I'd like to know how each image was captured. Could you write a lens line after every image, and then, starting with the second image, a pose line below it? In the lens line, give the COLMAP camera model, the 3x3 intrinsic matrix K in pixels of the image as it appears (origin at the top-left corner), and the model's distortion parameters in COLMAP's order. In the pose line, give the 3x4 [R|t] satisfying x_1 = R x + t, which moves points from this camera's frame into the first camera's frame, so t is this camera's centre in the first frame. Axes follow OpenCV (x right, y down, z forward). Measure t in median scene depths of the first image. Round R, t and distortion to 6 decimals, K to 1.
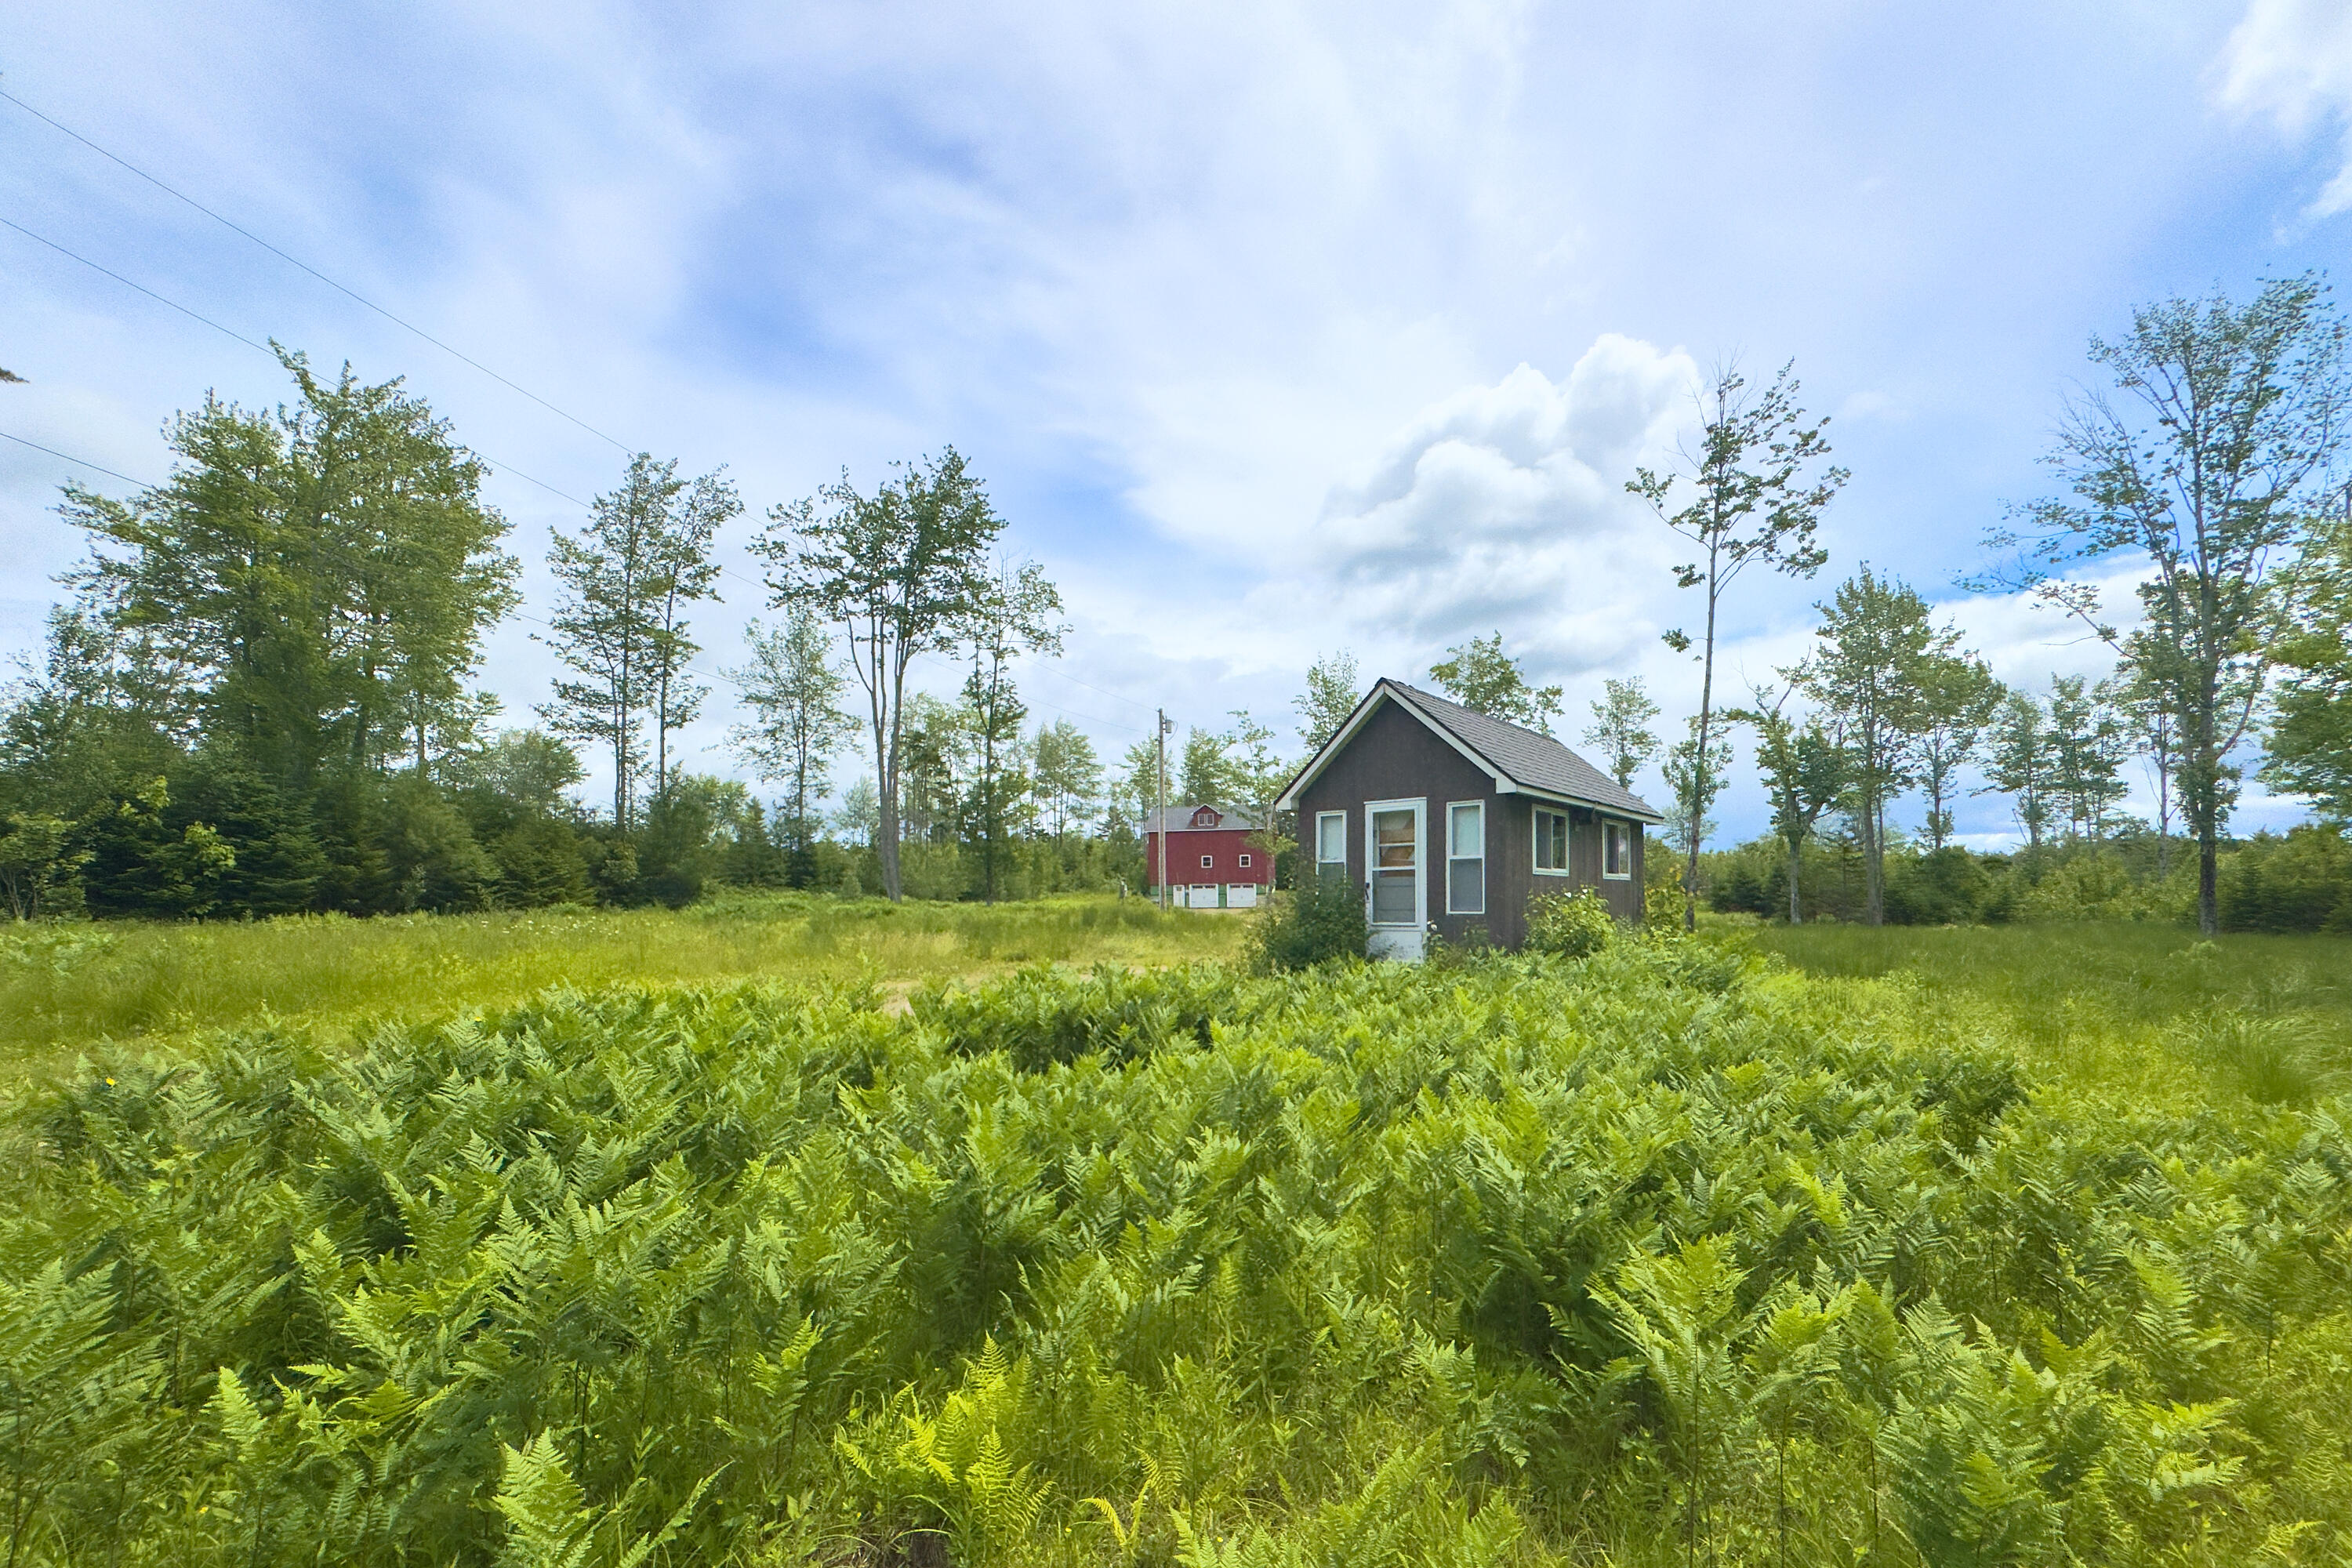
lens RADIAL K [[949.3, 0, 1181.6], [0, 949.3, 819.4], [0, 0, 1]] dist [-0.000957, -0.011367]
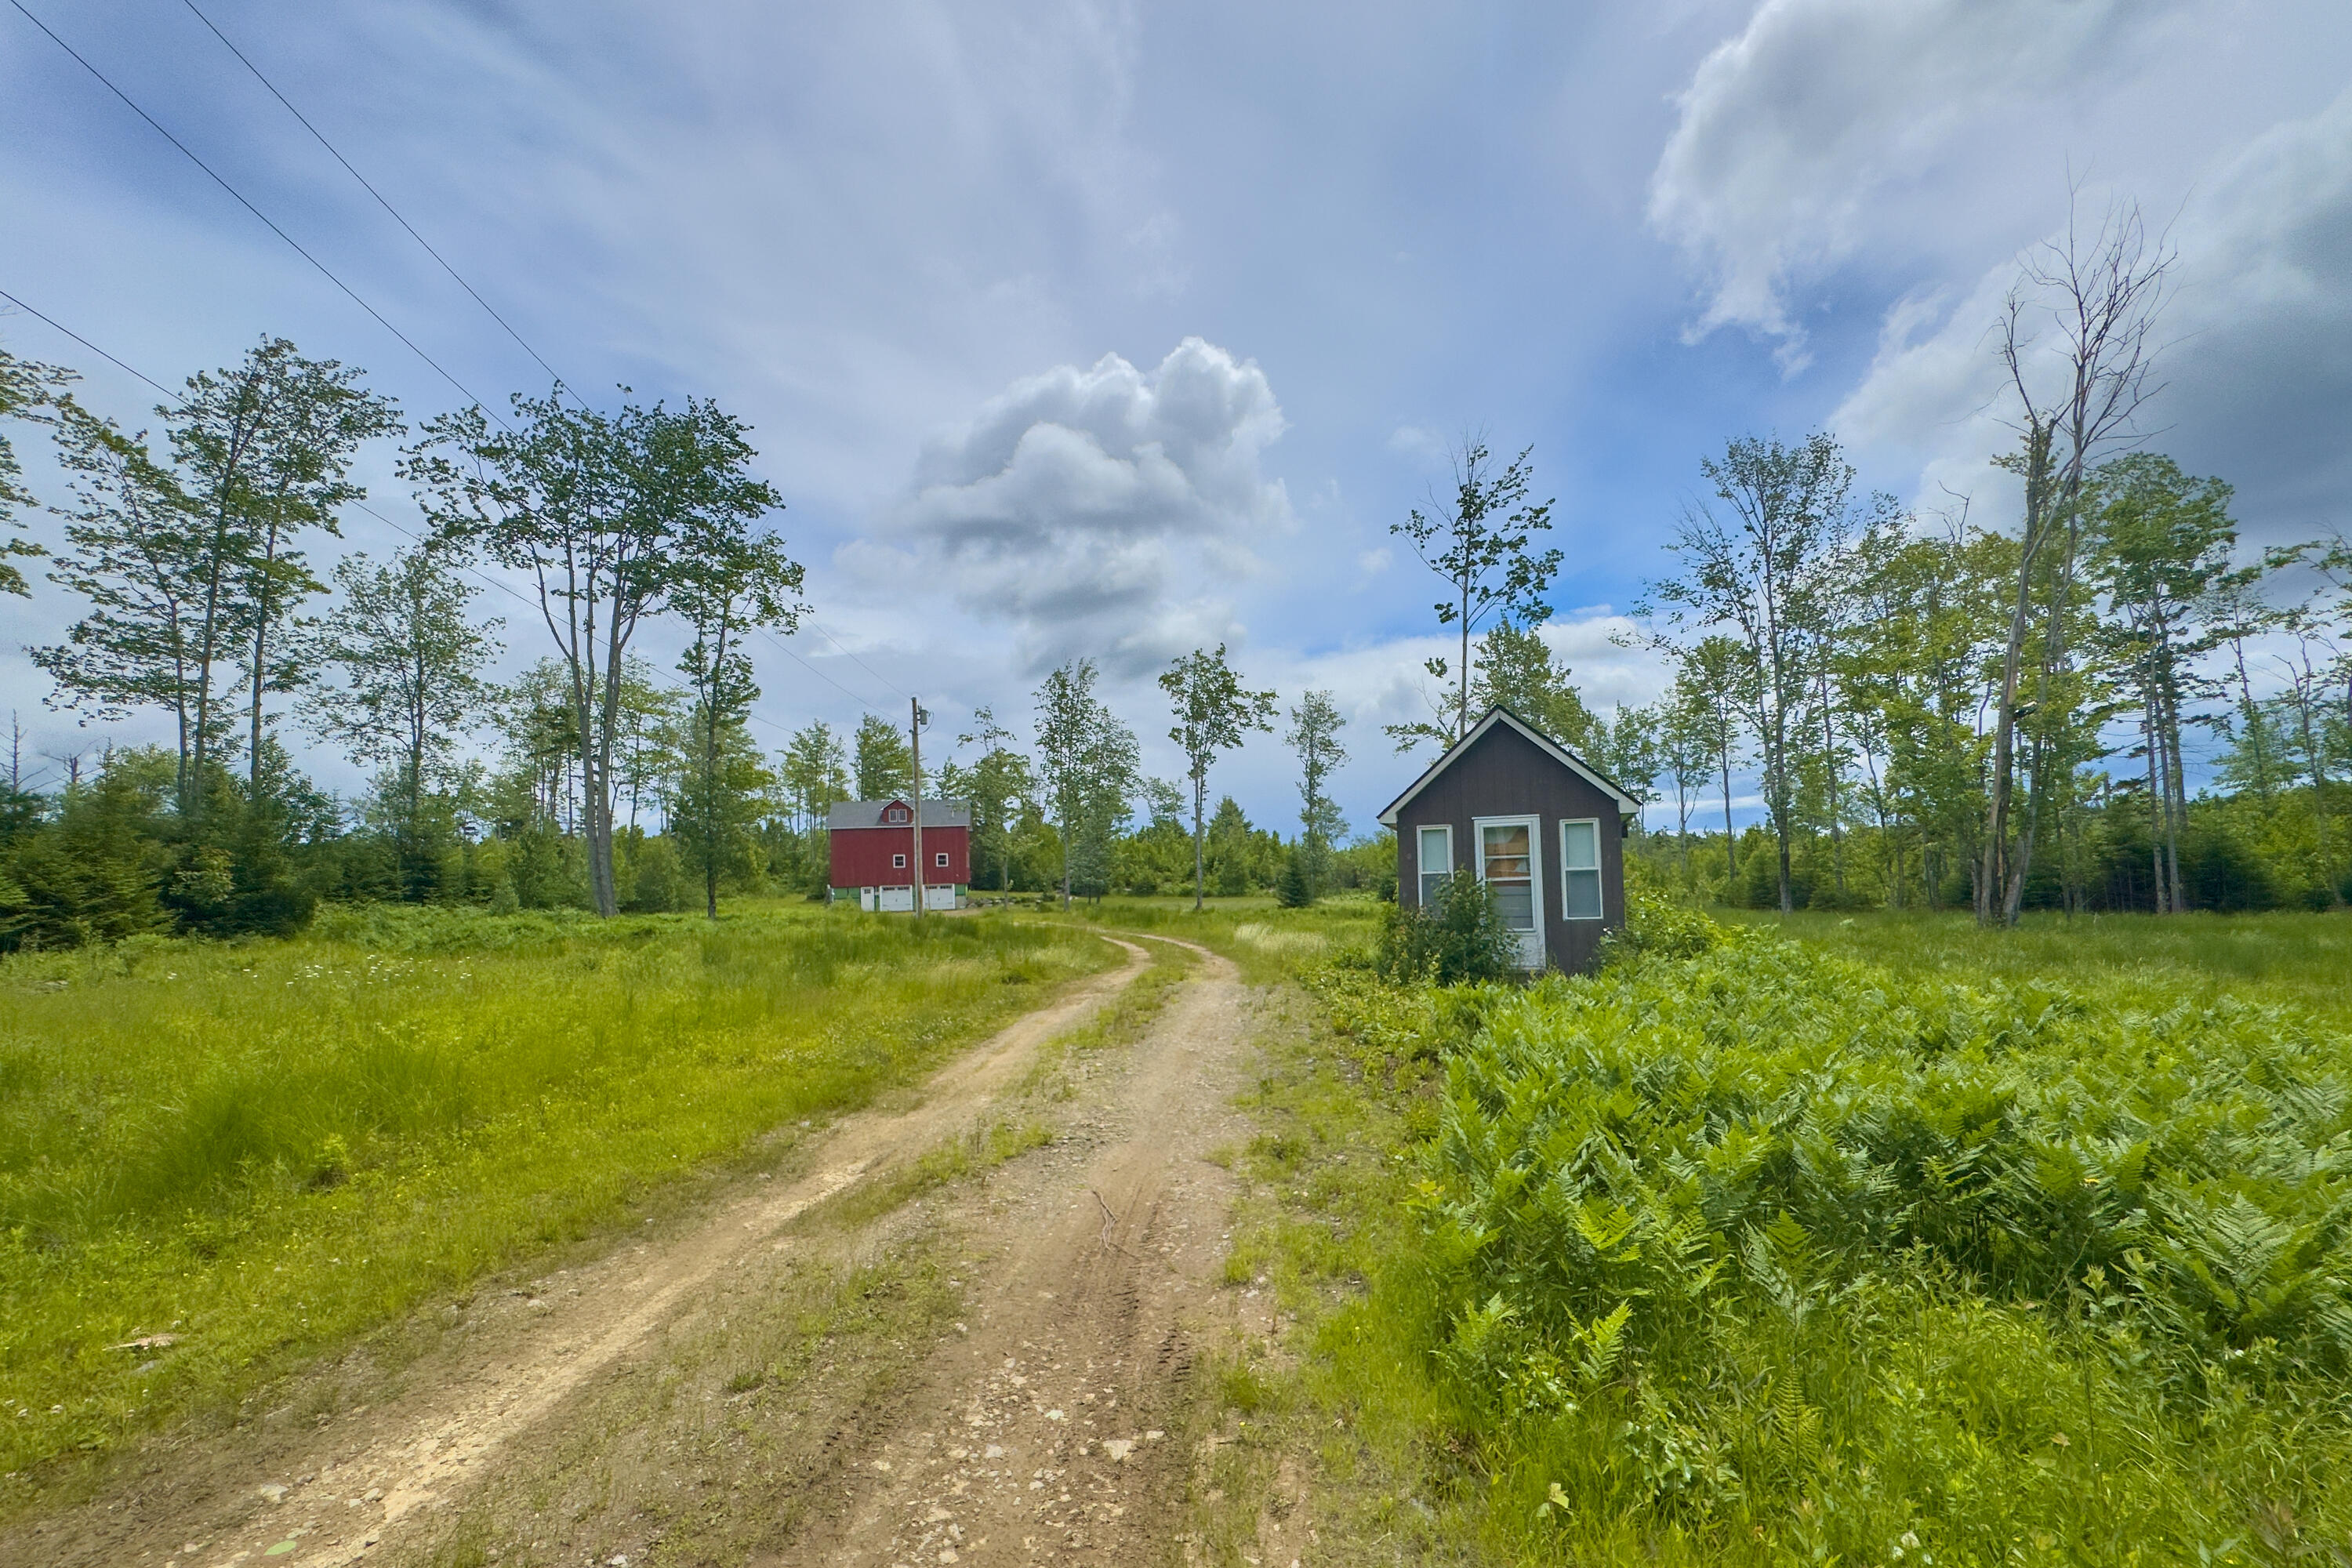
lens RADIAL K [[969.9, 0, 1176.0], [0, 969.9, 784.0], [0, 0, 1]] dist [-0.025312, 0.000038]
pose [[0.916743, 0.019305, 0.399011, -0.196129], [-0.007877, 0.999511, -0.030262, -0.007217], [-0.399400, 0.024599, 0.916447, 0.045331]]
